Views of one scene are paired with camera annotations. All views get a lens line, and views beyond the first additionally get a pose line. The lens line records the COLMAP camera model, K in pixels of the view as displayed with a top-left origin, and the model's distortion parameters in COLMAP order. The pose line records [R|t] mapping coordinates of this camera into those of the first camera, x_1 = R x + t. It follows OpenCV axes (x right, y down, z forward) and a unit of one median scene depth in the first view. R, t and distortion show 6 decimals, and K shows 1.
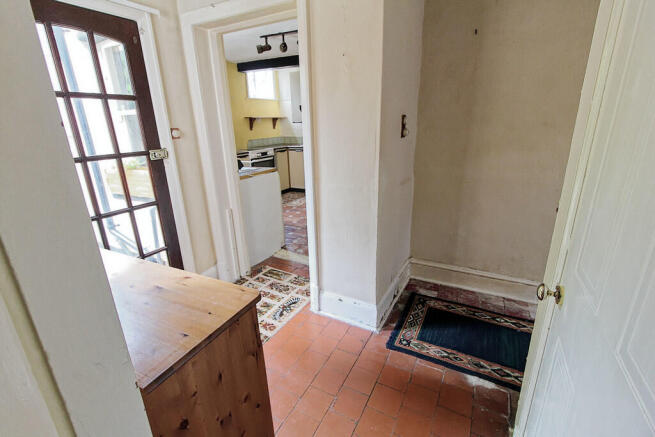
lens RADIAL K [[303.3, 0, 327.3], [0, 303.3, 218.6], [0, 0, 1]] dist [-0.003829, -0.000851]
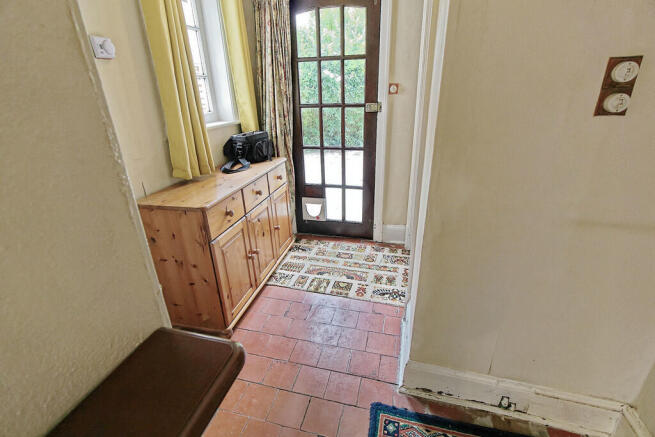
lens RADIAL K [[303.3, 0, 326.0], [0, 303.3, 218.3], [0, 0, 1]] dist [-0.003829, -0.000851]
pose [[0.220439, 0.407235, -0.886322, 0.581568], [-0.275728, 0.897630, 0.343853, -0.178459], [0.935618, 0.168585, 0.310159, 0.543359]]
